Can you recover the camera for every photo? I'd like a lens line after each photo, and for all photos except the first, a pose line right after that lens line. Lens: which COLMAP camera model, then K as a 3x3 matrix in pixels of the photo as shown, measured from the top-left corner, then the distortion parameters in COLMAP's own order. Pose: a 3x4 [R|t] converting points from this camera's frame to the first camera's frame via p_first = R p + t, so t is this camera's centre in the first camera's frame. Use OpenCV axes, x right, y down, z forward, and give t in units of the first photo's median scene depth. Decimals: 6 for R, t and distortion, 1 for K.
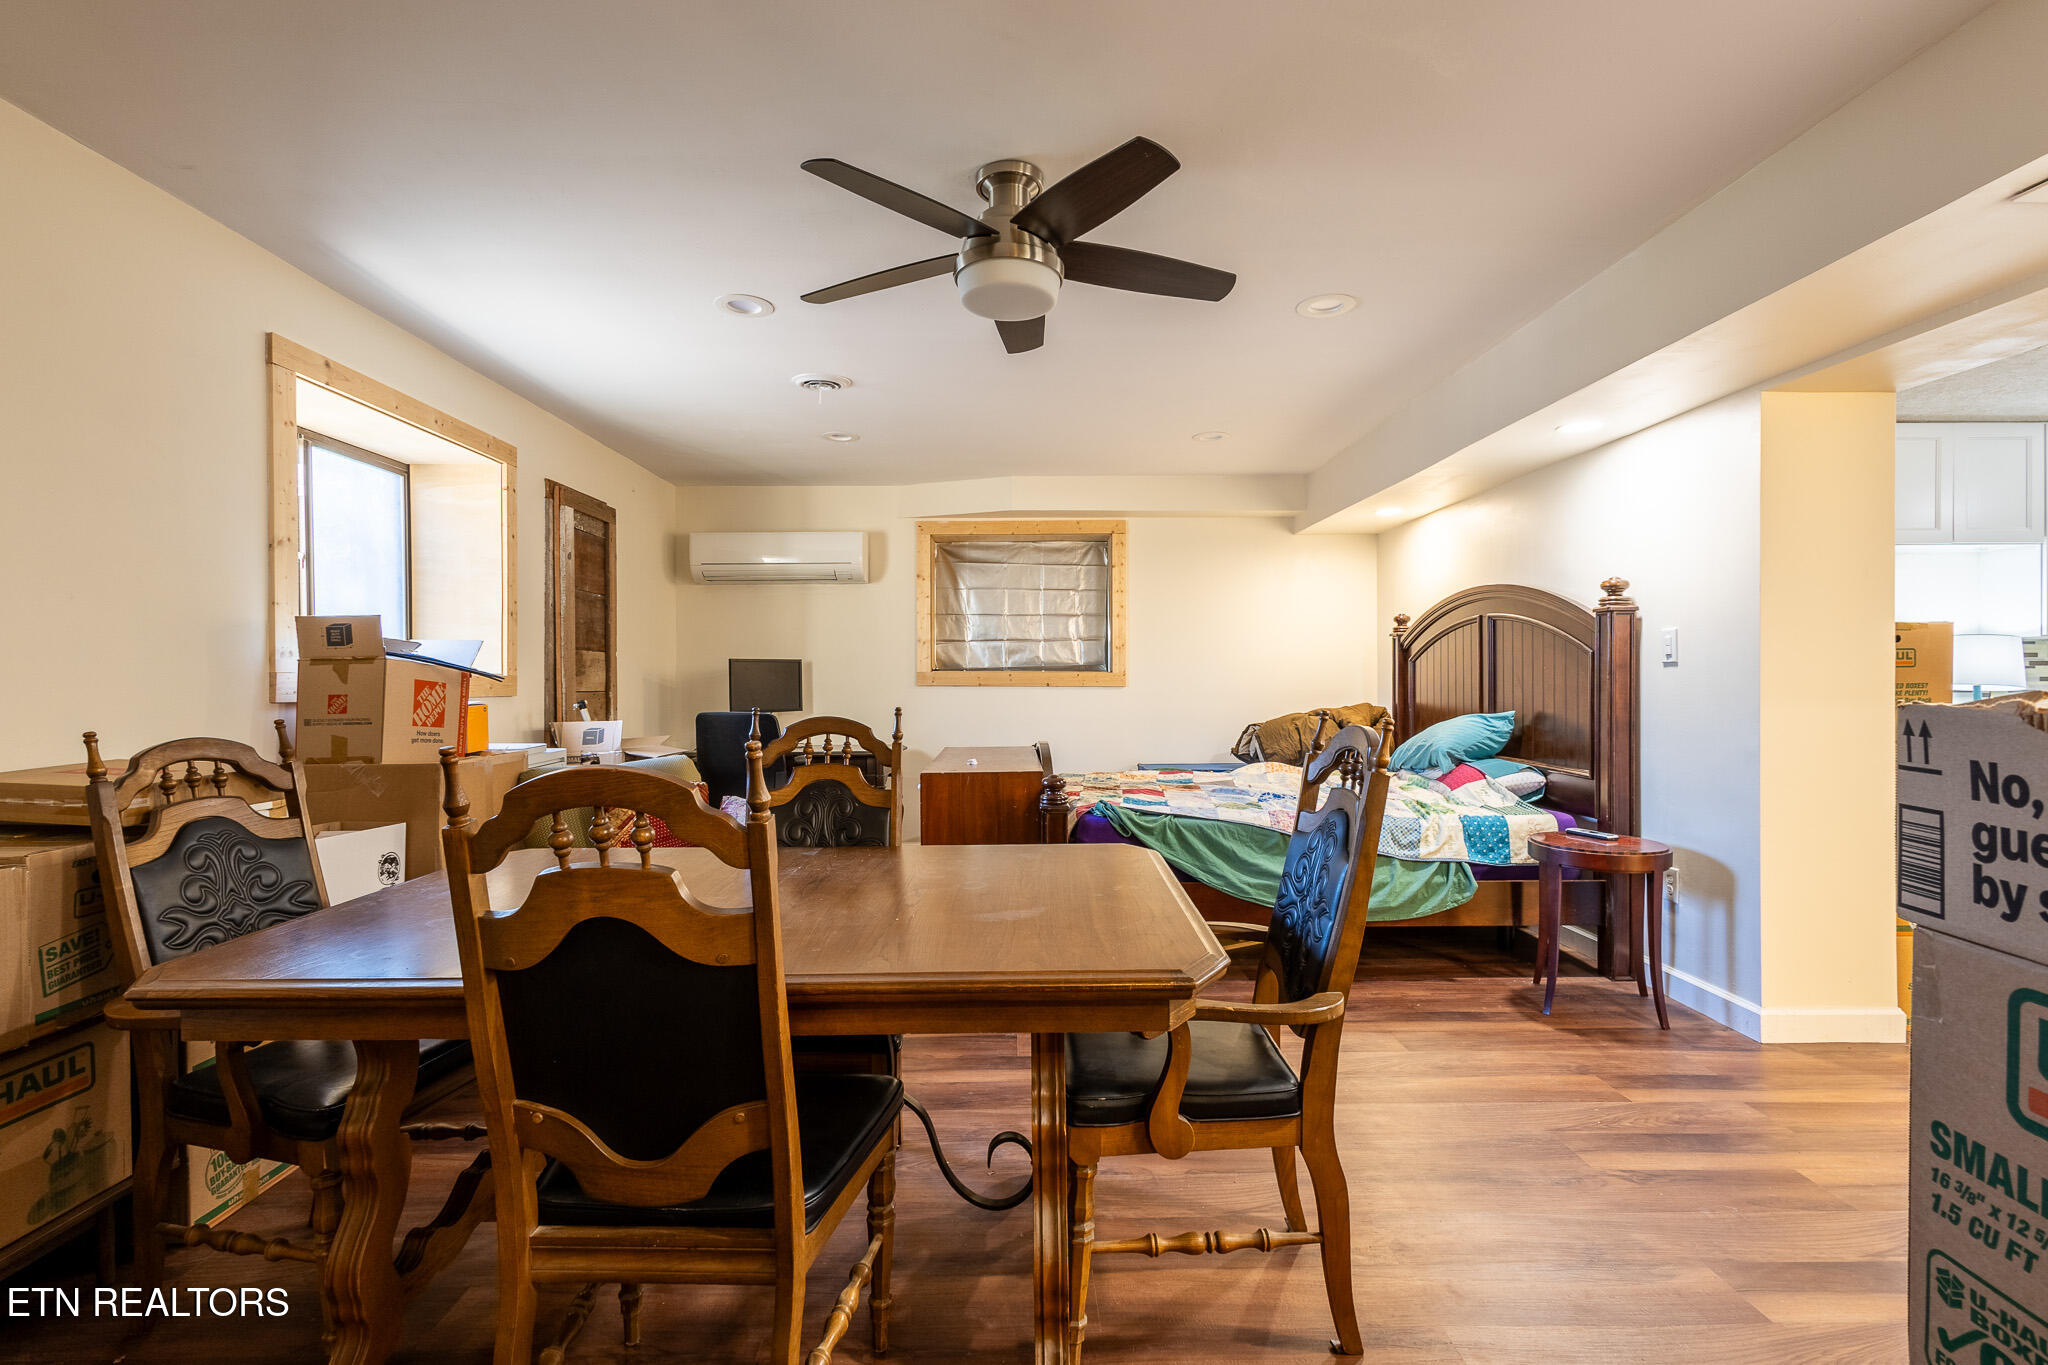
lens RADIAL K [[918.6, 0, 1024.0], [0, 918.6, 682.5], [0, 0, 1]] dist [0.004123, 0.000506]
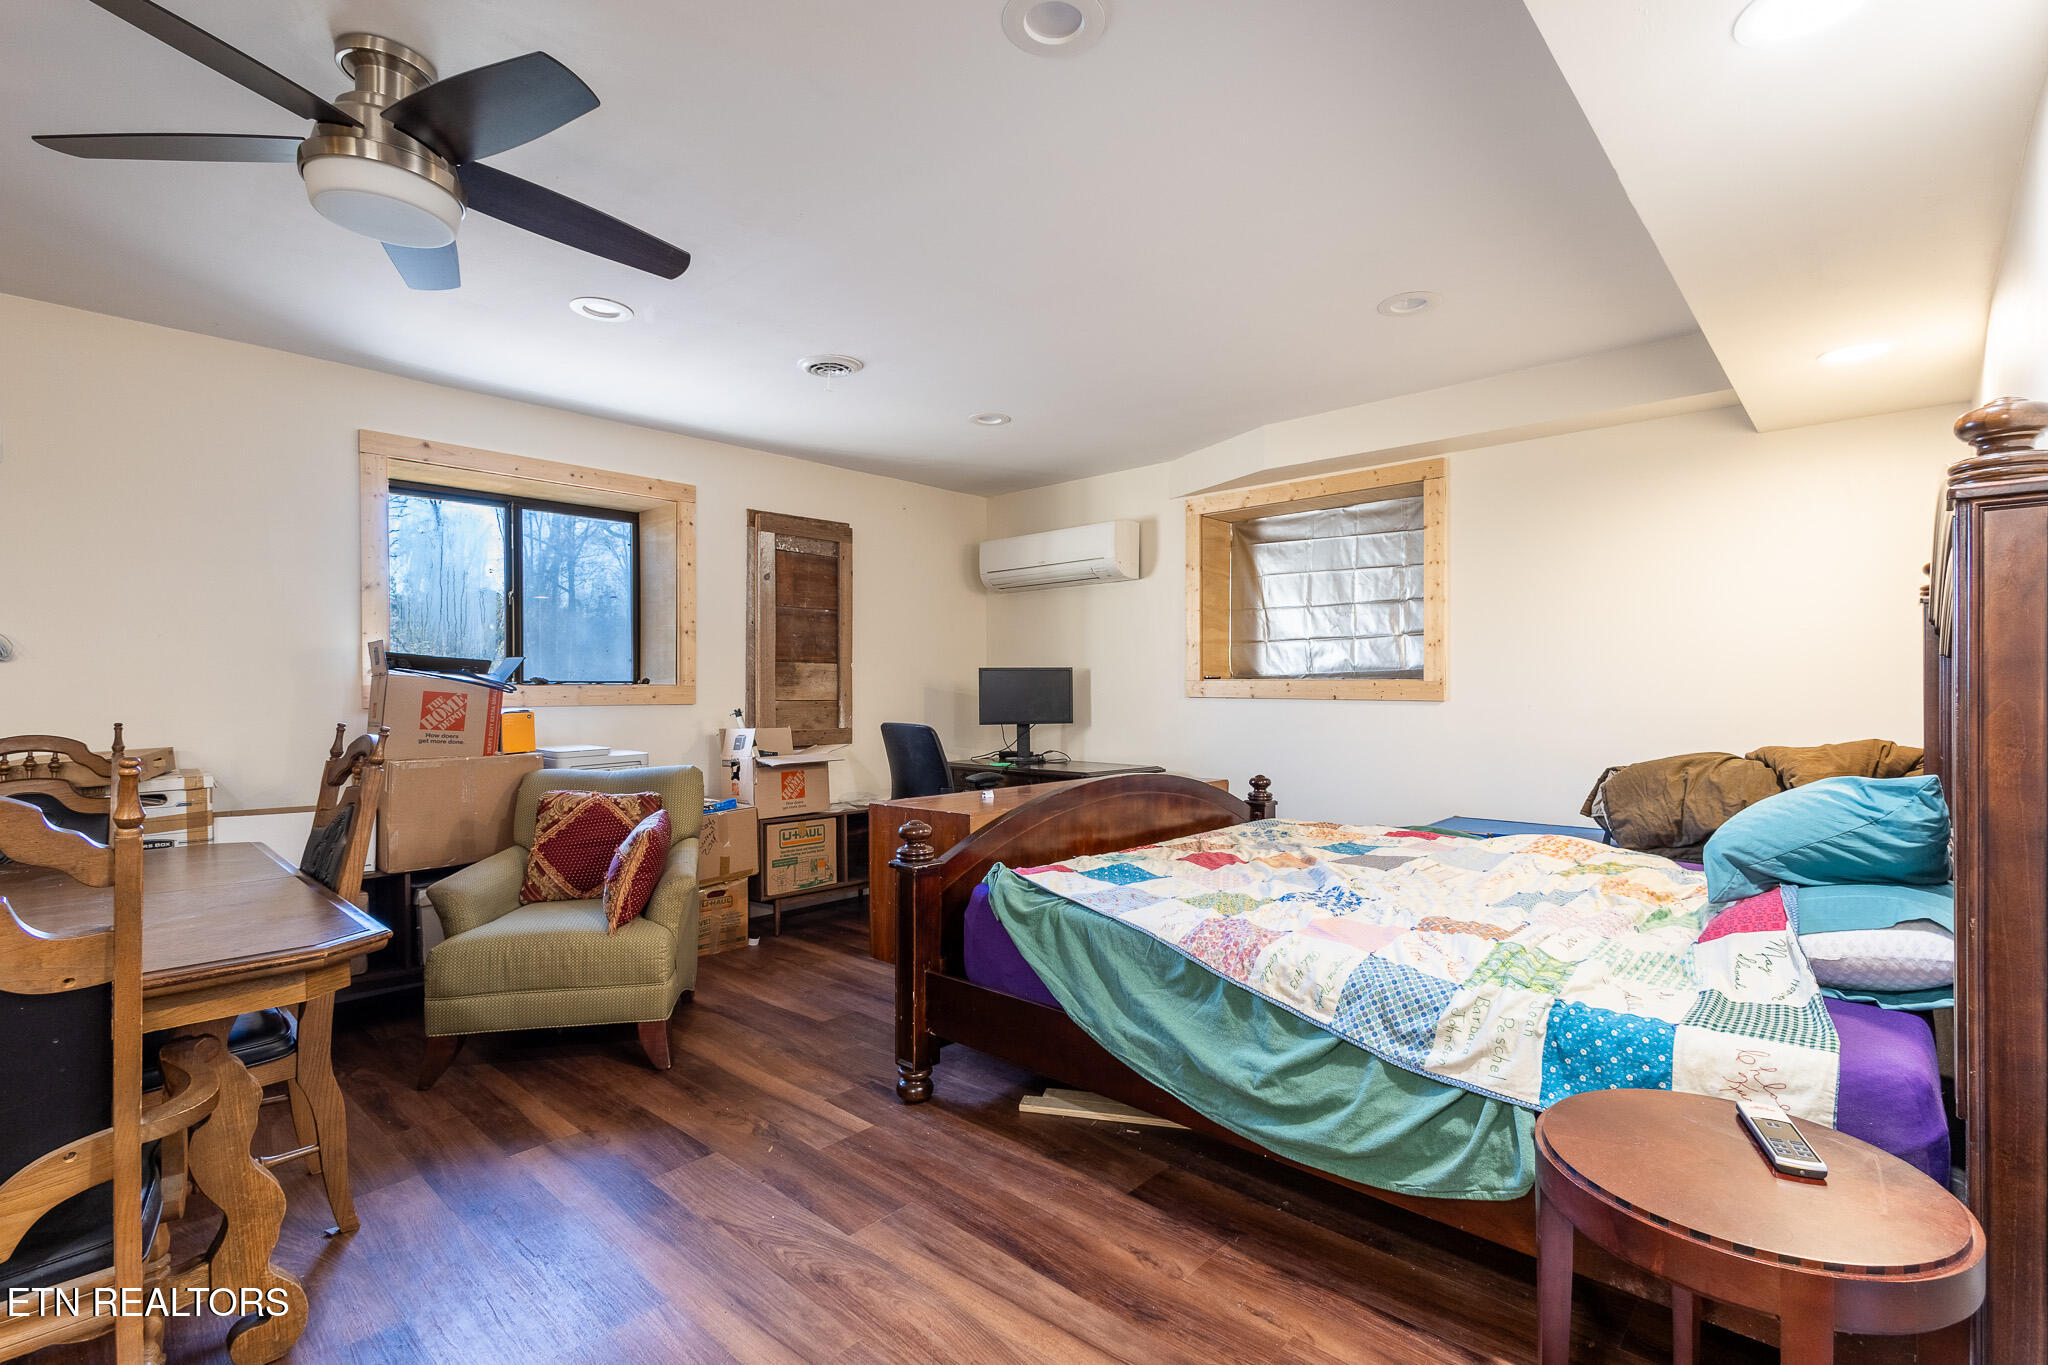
lens RADIAL K [[918.6, 0, 1024.0], [0, 918.6, 682.5], [0, 0, 1]] dist [0.004123, 0.000506]
pose [[0.744175, -0.001847, -0.667982, 0.590832], [-0.002899, 0.999978, -0.005995, -0.007614], [0.667978, 0.006398, 0.744153, 0.497758]]
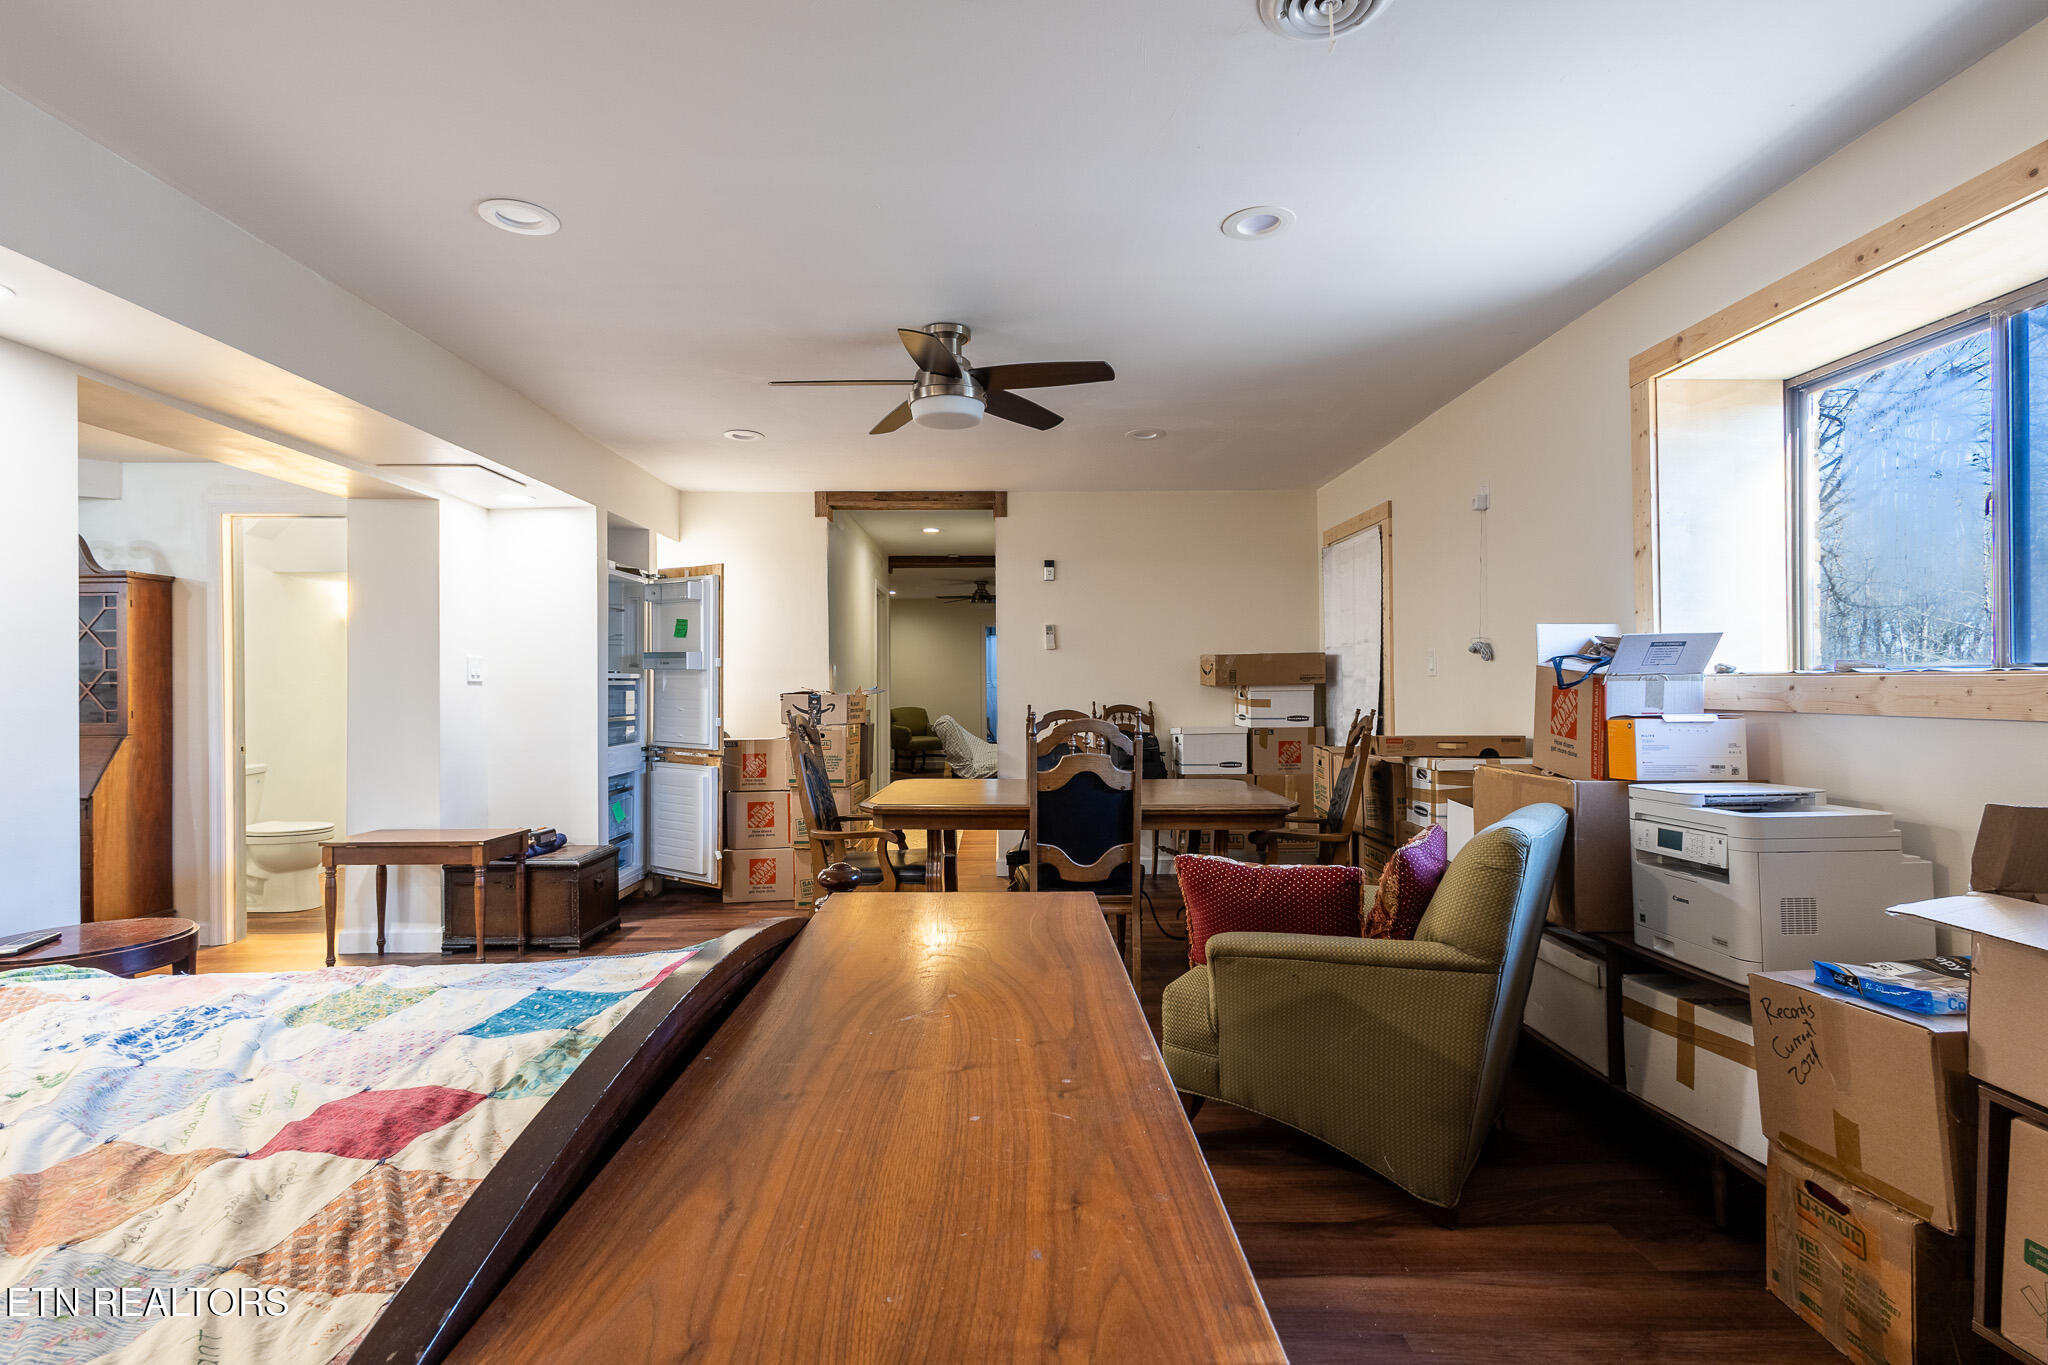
lens RADIAL K [[990.2, 0, 1024.0], [0, 990.2, 682.5], [0, 0, 1]] dist [0.001672, -0.000094]
pose [[-0.999914, 0.008844, -0.009726, -0.079062], [0.008837, 0.999961, 0.000693, -0.009485], [0.009732, 0.000607, -0.999952, 1.617794]]
